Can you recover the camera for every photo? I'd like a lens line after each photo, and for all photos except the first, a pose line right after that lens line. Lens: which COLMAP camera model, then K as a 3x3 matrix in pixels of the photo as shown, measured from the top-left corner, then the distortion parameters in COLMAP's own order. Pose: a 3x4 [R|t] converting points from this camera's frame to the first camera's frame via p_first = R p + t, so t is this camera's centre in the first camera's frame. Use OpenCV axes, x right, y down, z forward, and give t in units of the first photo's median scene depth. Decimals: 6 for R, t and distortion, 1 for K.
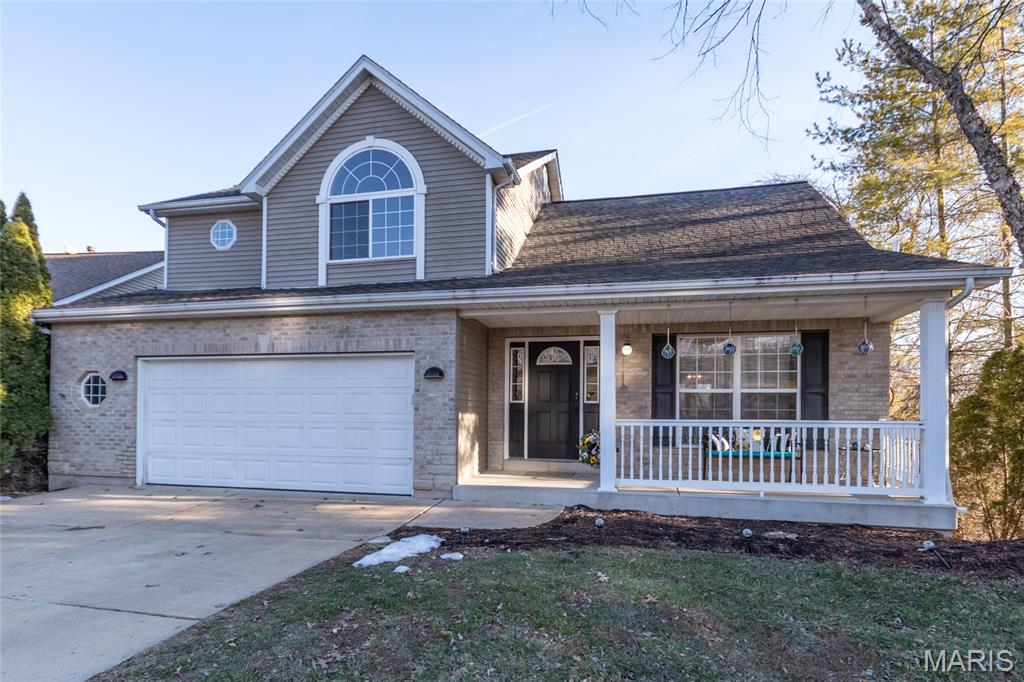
lens RADIAL K [[495.1, 0, 512.0], [0, 495.1, 341.0], [0, 0, 1]] dist [-0.001911, -0.000677]
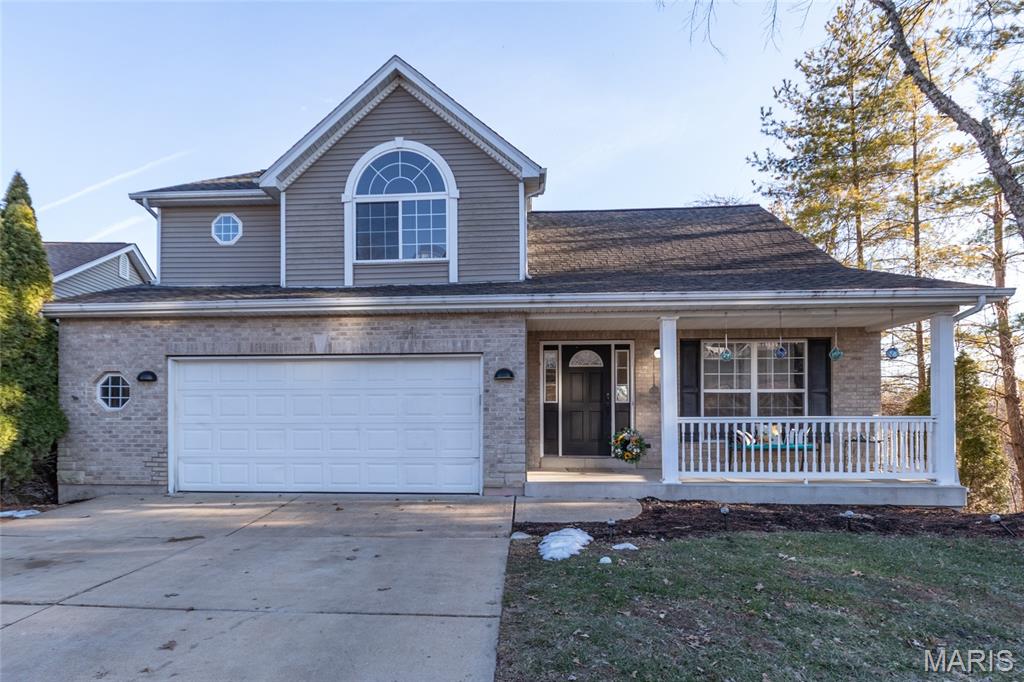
lens RADIAL K [[479.0, 0, 511.8], [0, 479.0, 346.1], [0, 0, 1]] dist [-0.000339, -0.000292]
pose [[0.989573, 0.010867, 0.143623, -0.250166], [-0.011476, 0.999928, 0.003407, 0.002348], [-0.143576, -0.005020, 0.989627, 0.009985]]
